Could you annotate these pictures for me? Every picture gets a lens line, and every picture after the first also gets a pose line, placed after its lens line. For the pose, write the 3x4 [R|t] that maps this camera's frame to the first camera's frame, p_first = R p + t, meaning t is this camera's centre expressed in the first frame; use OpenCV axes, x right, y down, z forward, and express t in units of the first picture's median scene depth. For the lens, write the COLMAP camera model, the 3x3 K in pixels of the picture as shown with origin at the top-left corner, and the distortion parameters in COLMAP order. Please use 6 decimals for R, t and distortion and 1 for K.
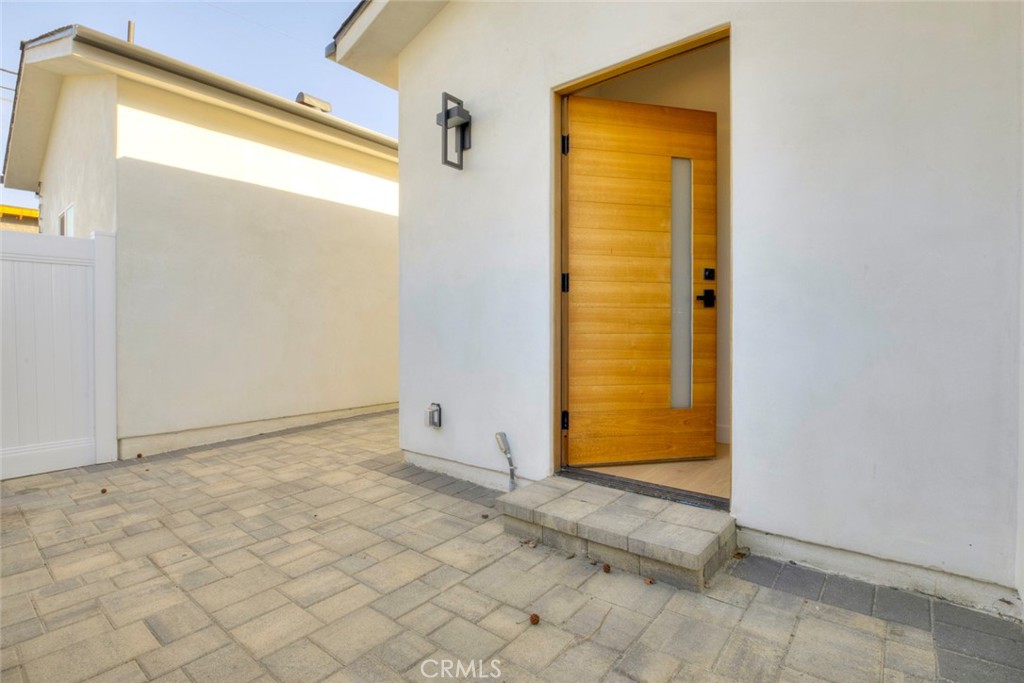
lens RADIAL K [[479.5, 0, 509.9], [0, 479.5, 342.4], [0, 0, 1]] dist [-0.027466, -0.001570]
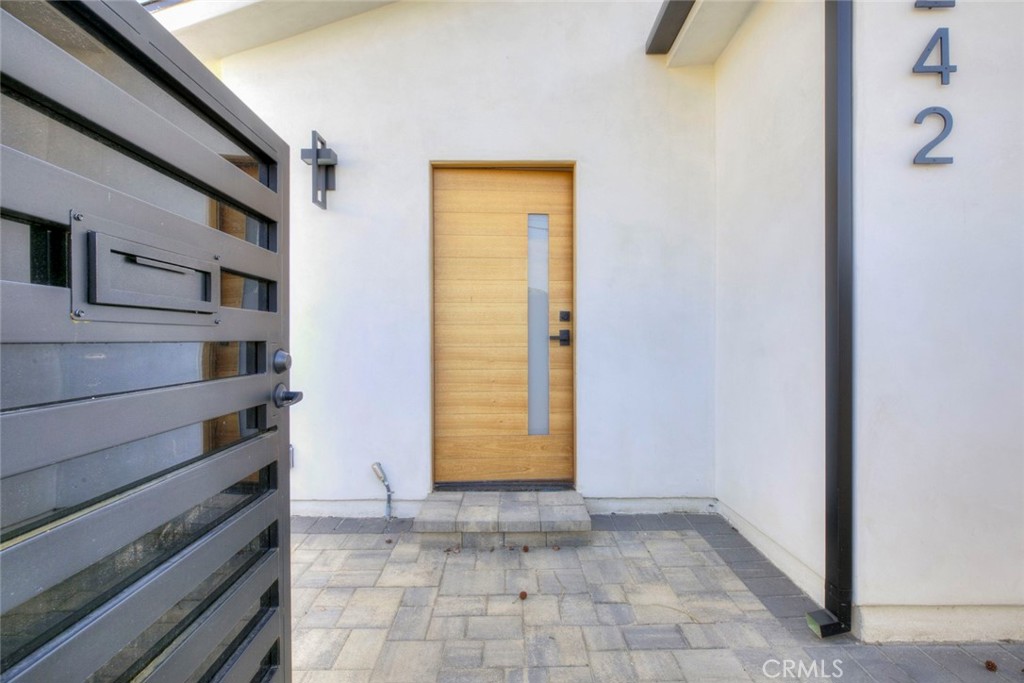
lens RADIAL K [[479.5, 0, 482.7], [0, 479.5, 338.9], [0, 0, 1]] dist [-0.027466, -0.001570]
pose [[0.784236, -0.002800, 0.620456, -0.675378], [0.019559, 0.999604, -0.020211, -0.084779], [-0.620154, 0.027985, 0.783981, 0.008117]]
